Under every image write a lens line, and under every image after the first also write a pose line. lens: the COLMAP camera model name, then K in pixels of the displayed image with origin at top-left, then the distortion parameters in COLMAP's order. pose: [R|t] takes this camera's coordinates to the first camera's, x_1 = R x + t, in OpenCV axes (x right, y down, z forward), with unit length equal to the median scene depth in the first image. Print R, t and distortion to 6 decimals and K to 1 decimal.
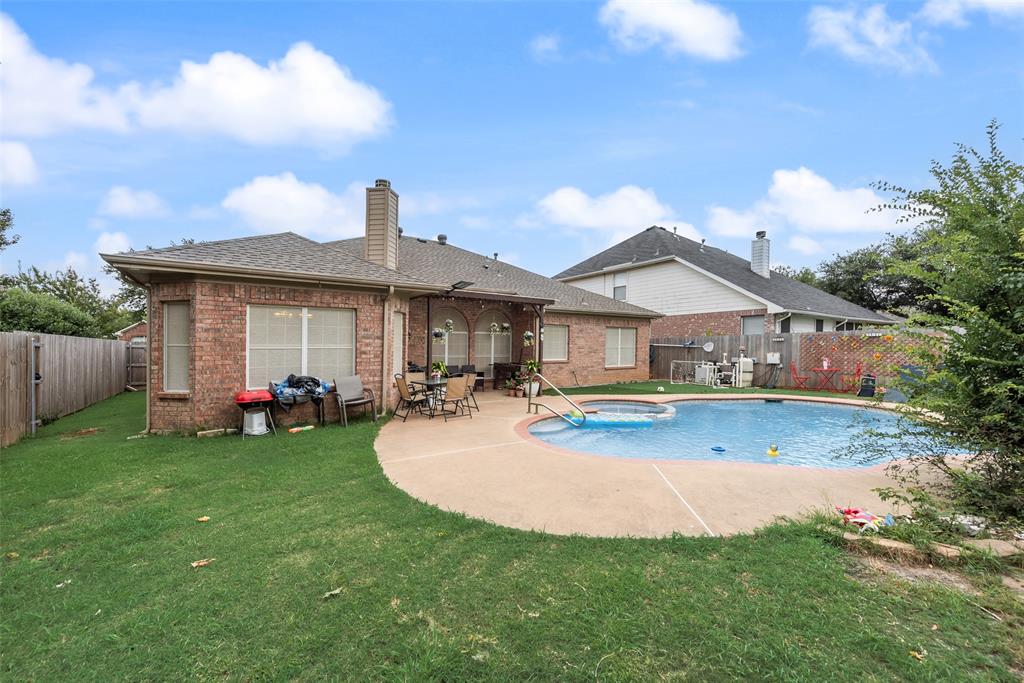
lens RADIAL K [[424.2, 0, 513.0], [0, 424.2, 346.0], [0, 0, 1]] dist [0.001129, 0.000174]
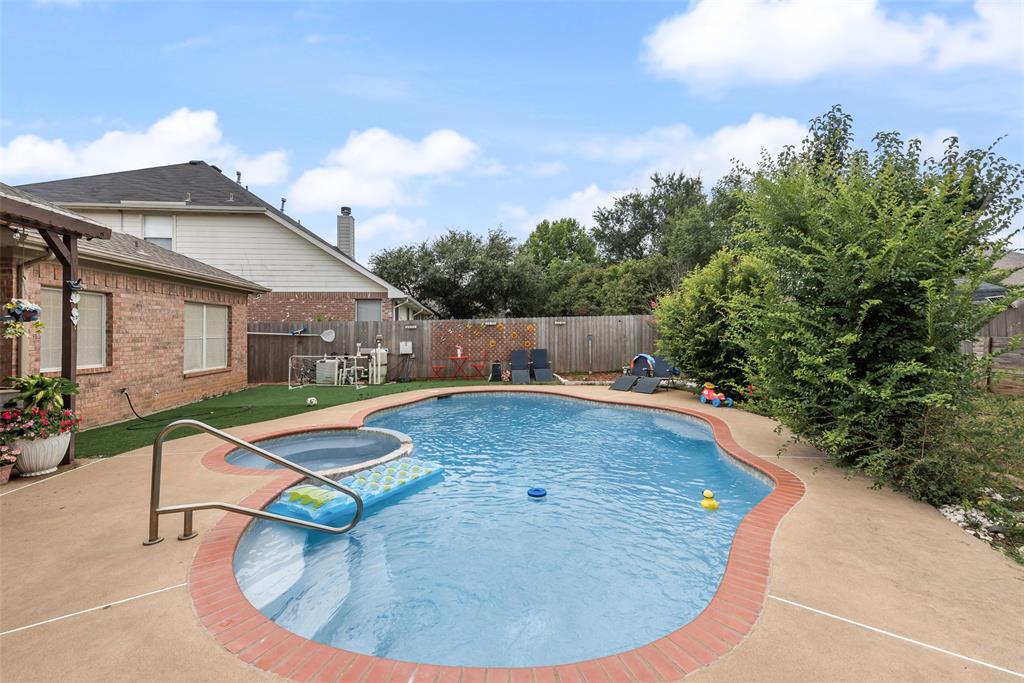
lens RADIAL K [[424.2, 0, 513.5], [0, 424.2, 333.2], [0, 0, 1]] dist [0.001129, 0.000174]
pose [[0.462262, -0.003544, 0.886736, -0.073527], [0.003021, 0.999993, 0.002421, -0.003235], [-0.886738, 0.001559, 0.462269, 0.353453]]
